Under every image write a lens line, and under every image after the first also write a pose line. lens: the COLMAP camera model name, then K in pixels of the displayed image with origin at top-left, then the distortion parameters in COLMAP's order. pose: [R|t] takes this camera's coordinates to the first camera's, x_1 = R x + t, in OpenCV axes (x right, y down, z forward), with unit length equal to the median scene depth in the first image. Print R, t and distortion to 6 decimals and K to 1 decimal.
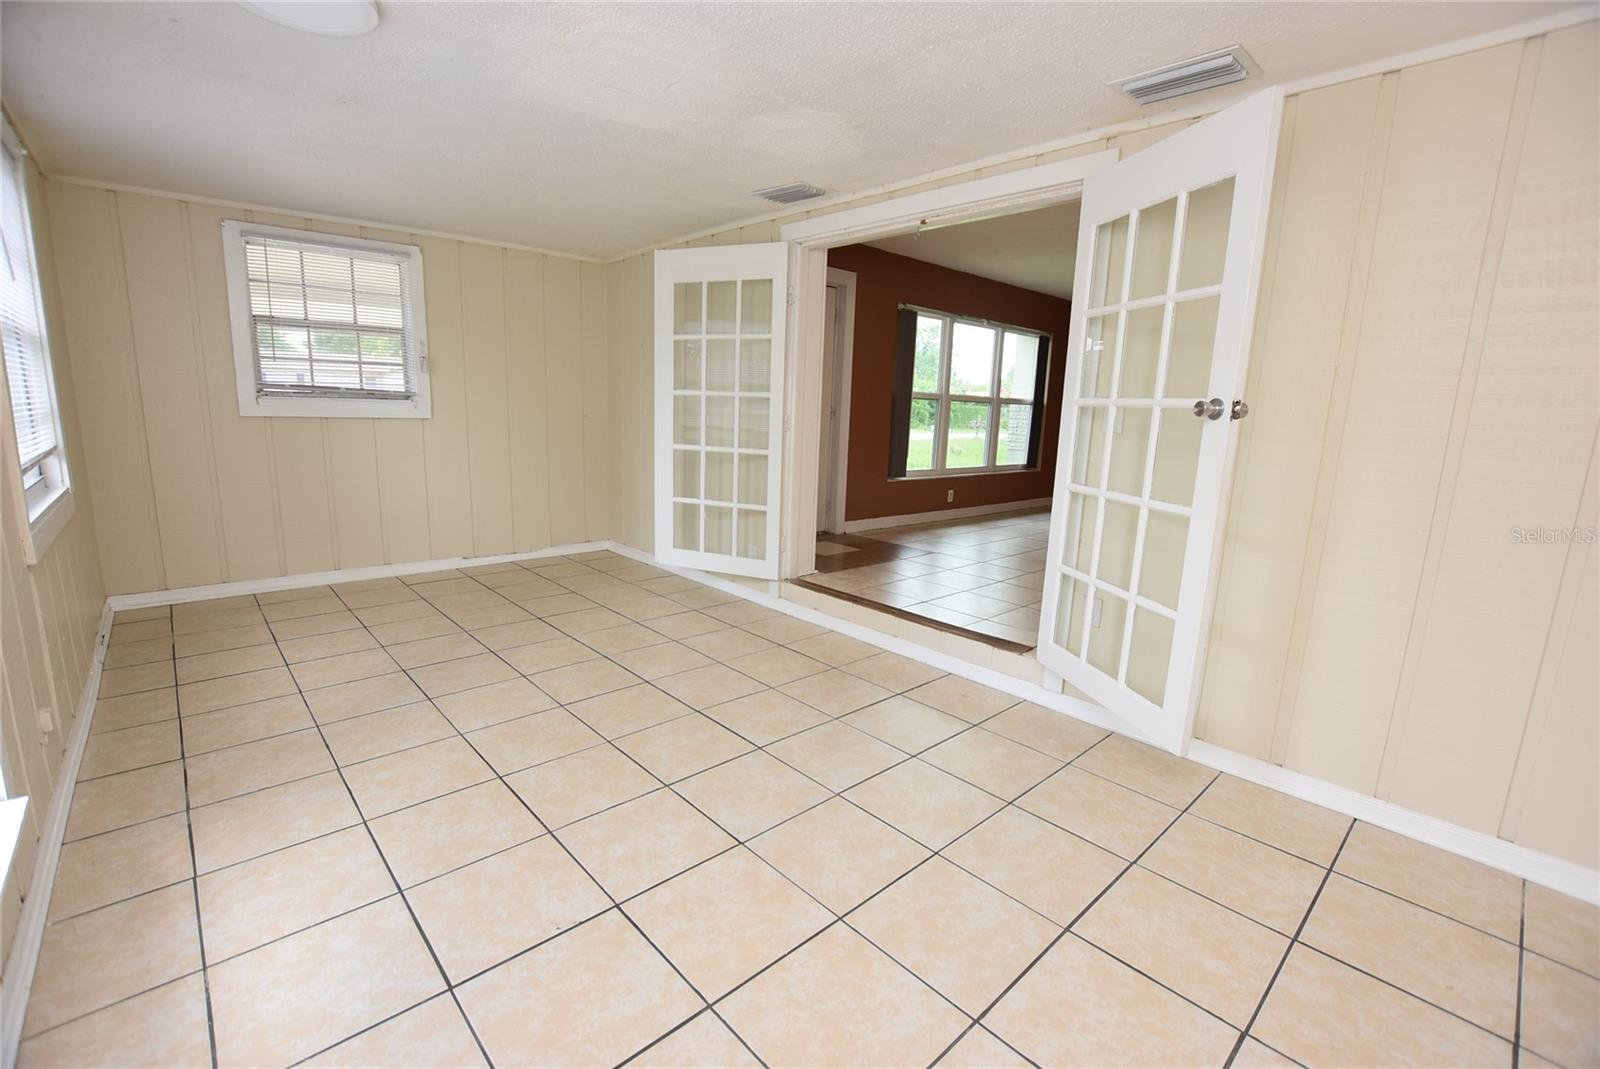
lens RADIAL K [[701.5, 0, 800.0], [0, 701.5, 534.5], [0, 0, 1]] dist [-0.039970, 0.007841]
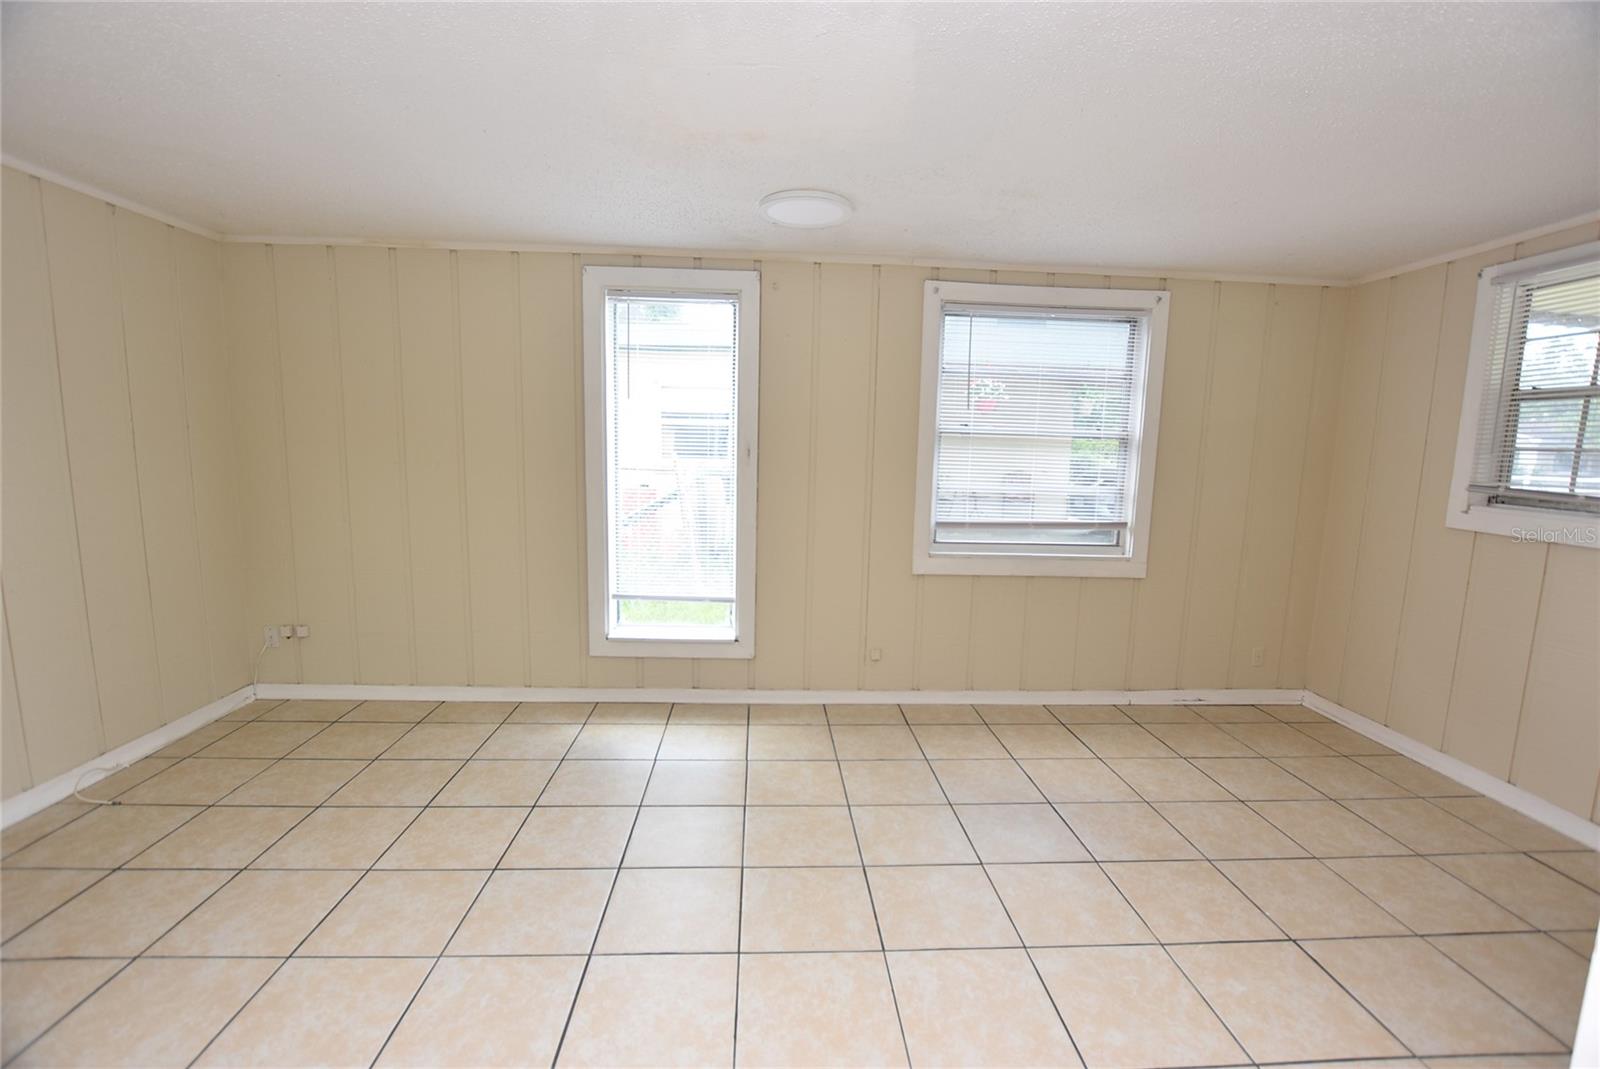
lens RADIAL K [[701.5, 0, 800.0], [0, 701.5, 534.5], [0, 0, 1]] dist [-0.039970, 0.007841]
pose [[-0.639267, 0.050752, -0.767308, 0.251976], [-0.187140, 0.957554, 0.219247, -0.236841], [0.745866, 0.283752, -0.602635, 1.116015]]
